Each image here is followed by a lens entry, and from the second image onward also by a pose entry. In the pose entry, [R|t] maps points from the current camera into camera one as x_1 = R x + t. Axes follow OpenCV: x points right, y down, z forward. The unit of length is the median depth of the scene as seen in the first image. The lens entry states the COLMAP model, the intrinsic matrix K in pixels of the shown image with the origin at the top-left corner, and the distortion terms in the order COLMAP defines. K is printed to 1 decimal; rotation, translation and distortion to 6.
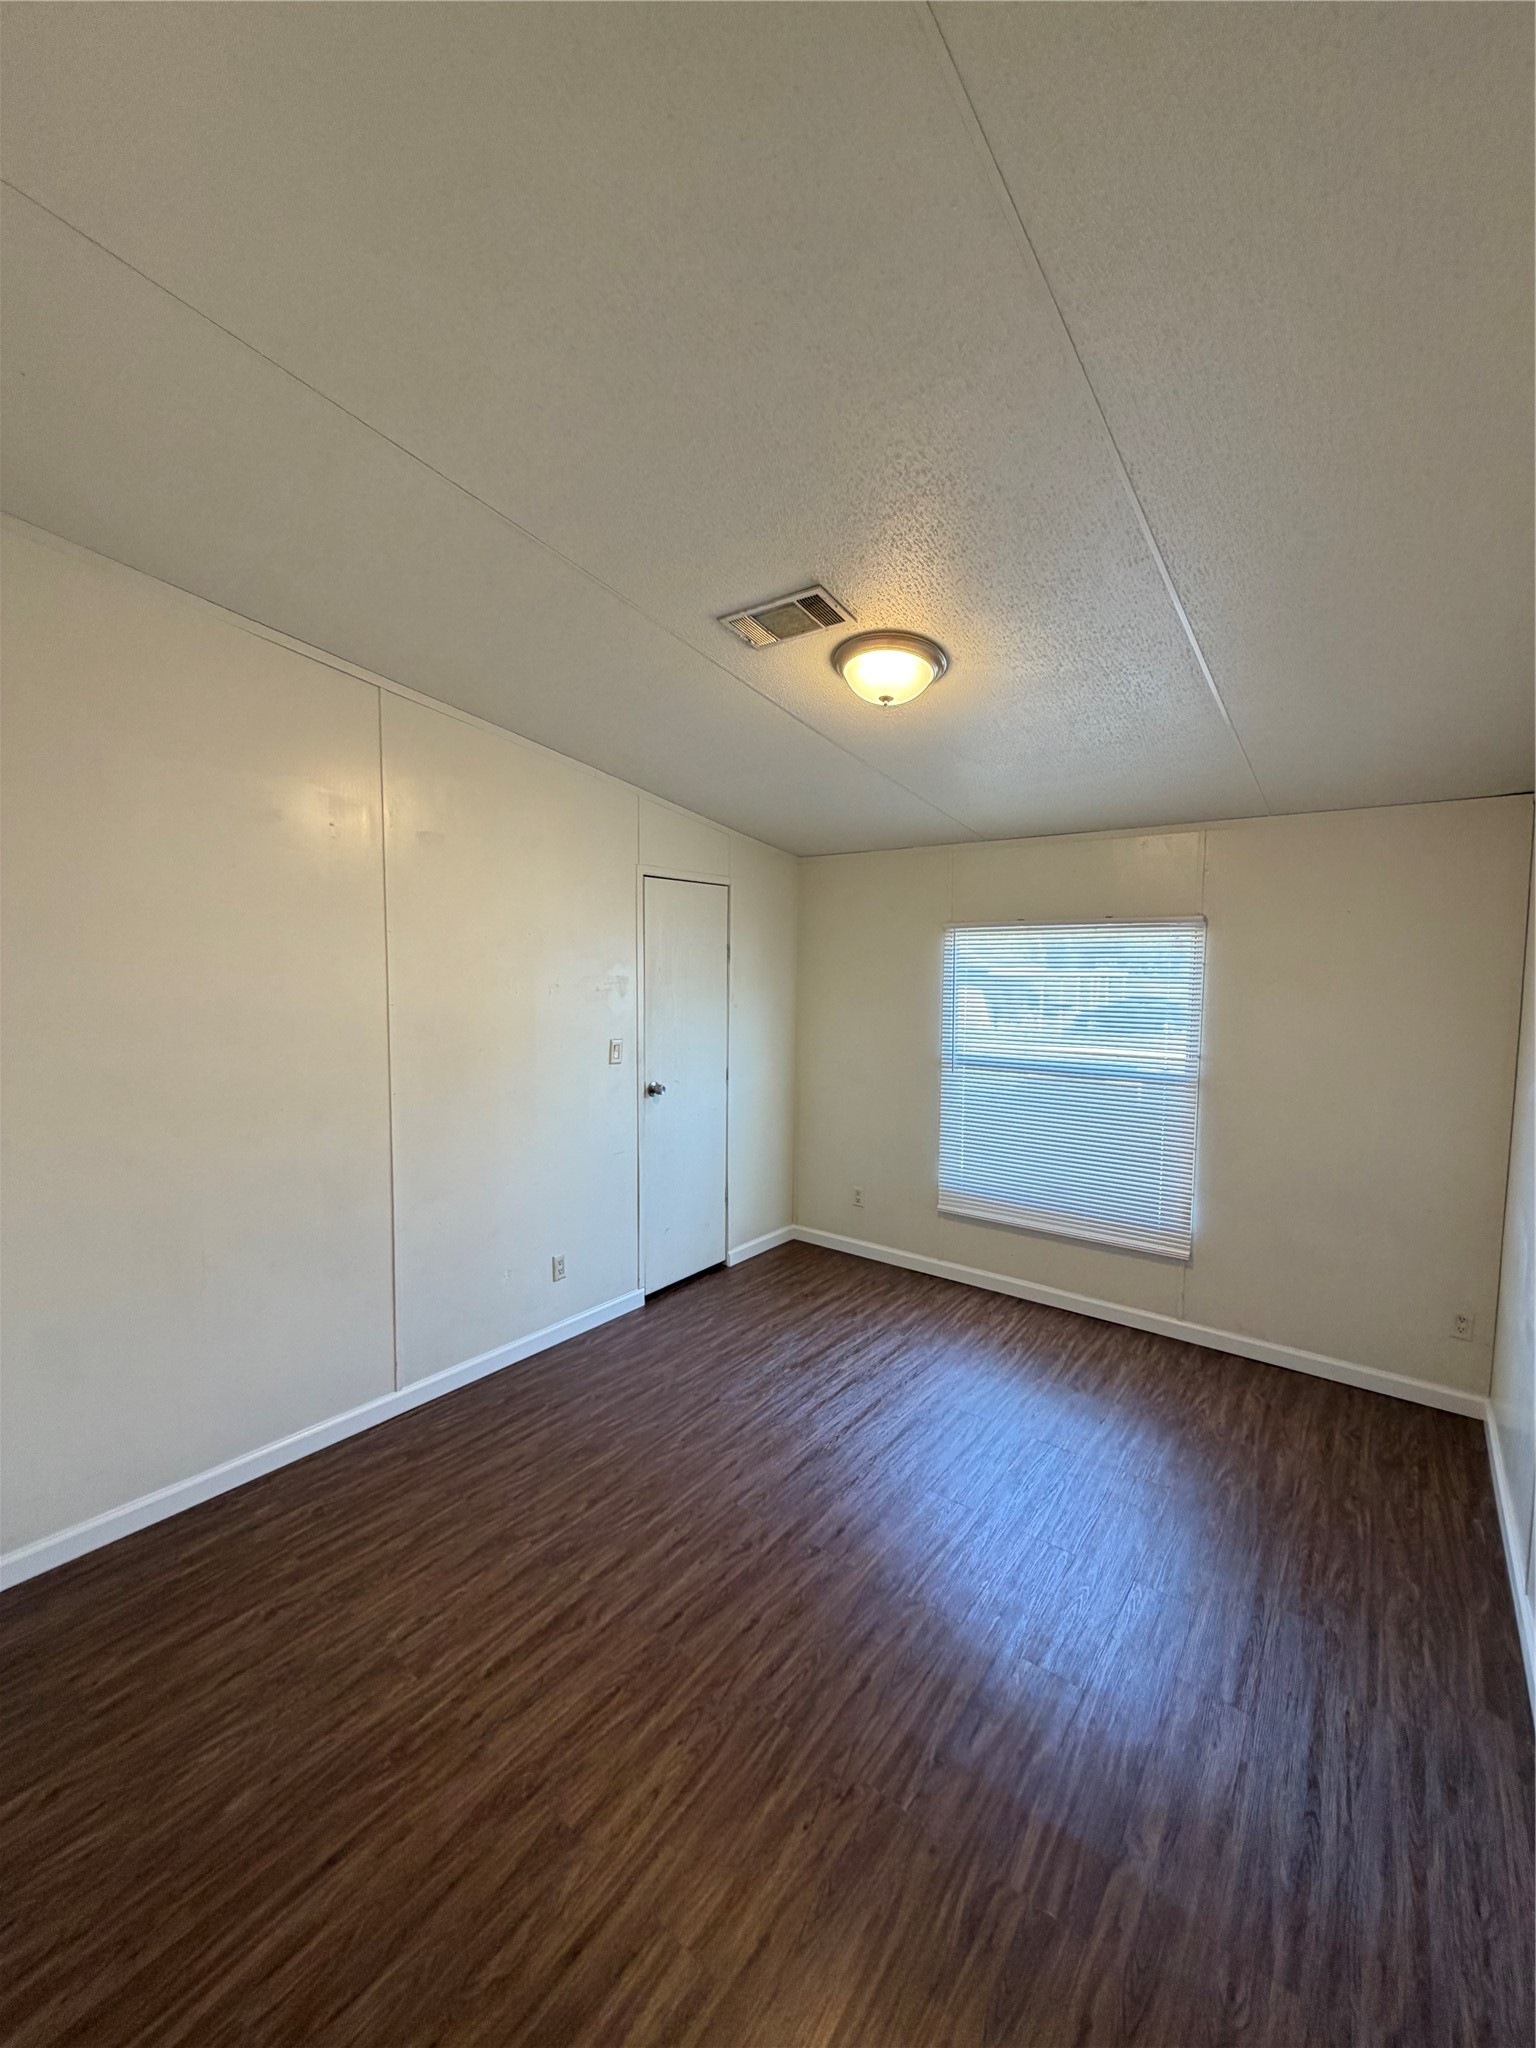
lens RADIAL K [[814.5, 0, 771.4], [0, 814.5, 1020.9], [0, 0, 1]] dist [-0.003736, 0.001359]
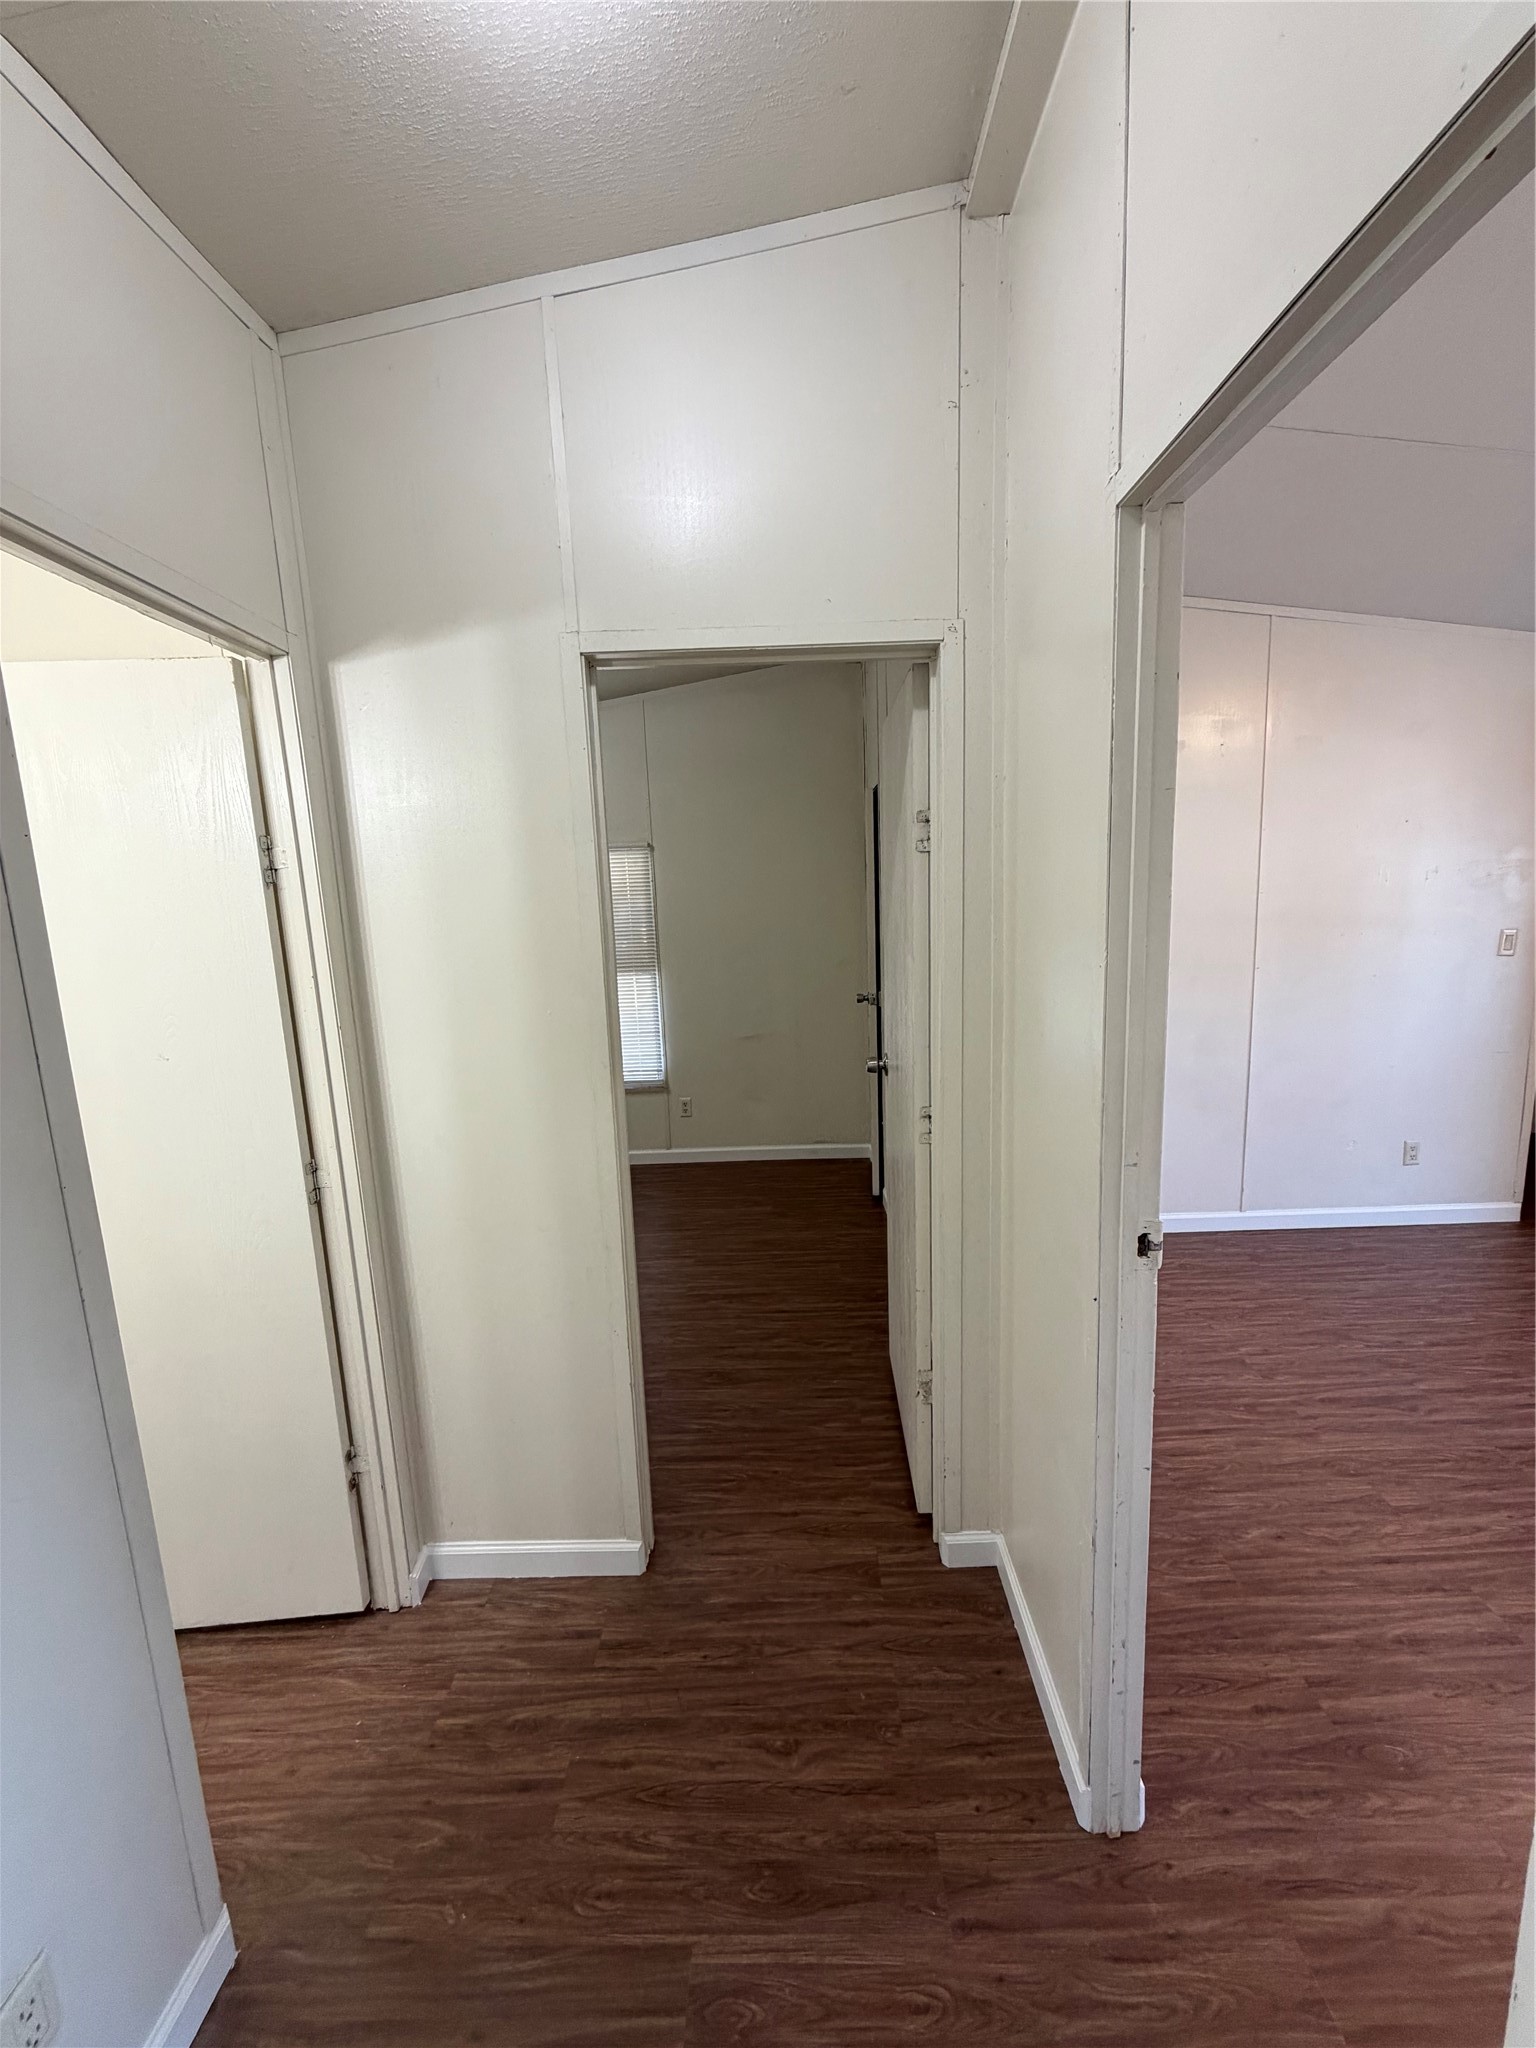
lens RADIAL K [[814.5, 0, 765.0], [0, 814.5, 1024.4], [0, 0, 1]] dist [-0.003736, 0.001359]
pose [[0.593045, 0.093366, -0.799738, 0.085801], [-0.006044, 0.993742, 0.111533, 0.054305], [0.805147, -0.061310, 0.589898, -0.359992]]
